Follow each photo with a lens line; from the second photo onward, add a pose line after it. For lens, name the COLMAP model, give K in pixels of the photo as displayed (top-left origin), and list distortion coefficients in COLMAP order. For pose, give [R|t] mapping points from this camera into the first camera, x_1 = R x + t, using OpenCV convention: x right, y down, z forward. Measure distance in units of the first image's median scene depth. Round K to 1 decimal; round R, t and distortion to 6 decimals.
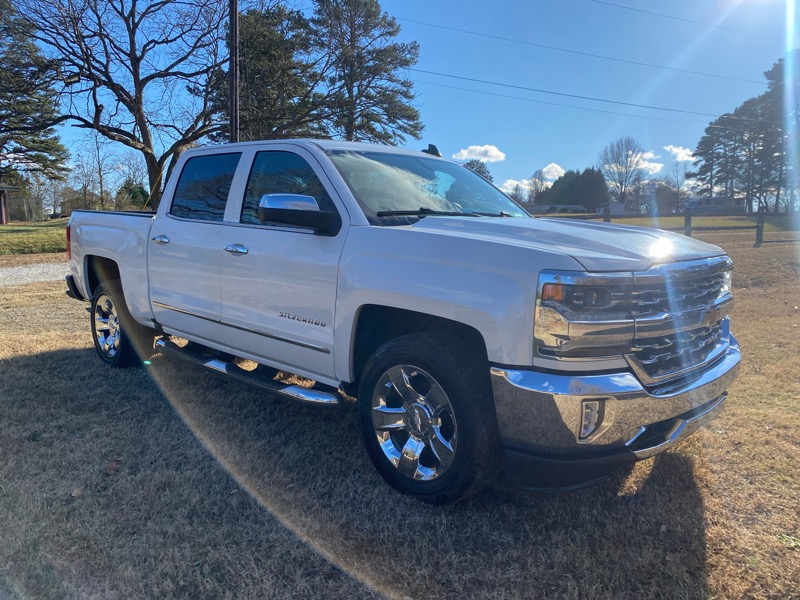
lens RADIAL K [[603.5, 0, 395.9], [0, 603.5, 298.6], [0, 0, 1]] dist [0.018263, -0.005131]
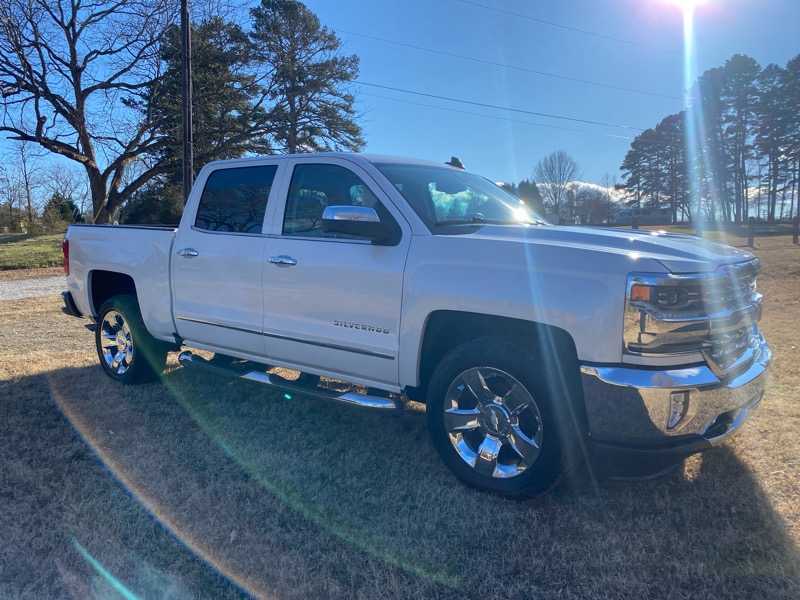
lens RADIAL K [[602.5, 0, 390.9], [0, 602.5, 298.8], [0, 0, 1]] dist [0.022397, -0.004320]
pose [[0.995337, -0.021970, 0.093925, -0.123330], [0.023880, 0.999529, -0.019264, 0.004065], [-0.093458, 0.021418, 0.995393, -0.012757]]
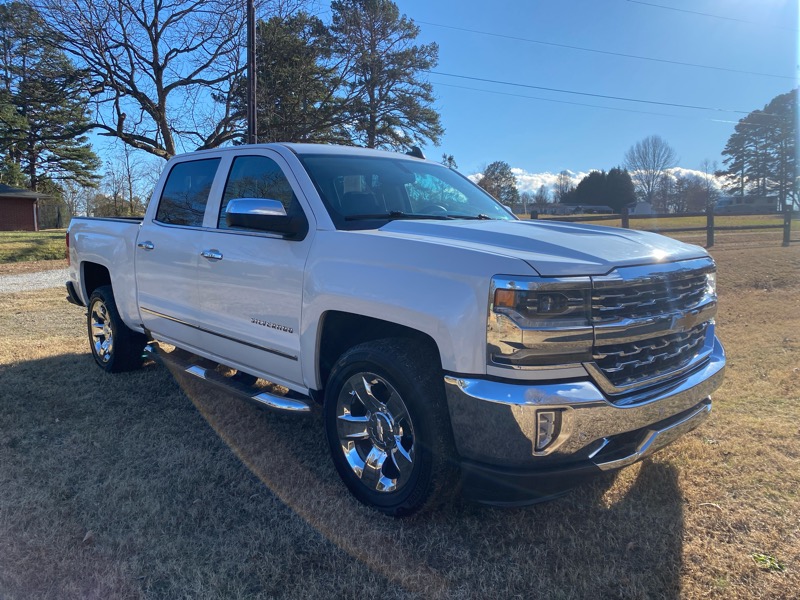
lens RADIAL K [[601.7, 0, 396.8], [0, 601.7, 297.2], [0, 0, 1]] dist [0.016536, 0.000739]
pose [[0.999047, -0.005471, -0.043314, 0.055650], [0.005206, 0.999967, -0.006239, -0.002726], [0.043347, 0.006008, 0.999042, 0.017213]]
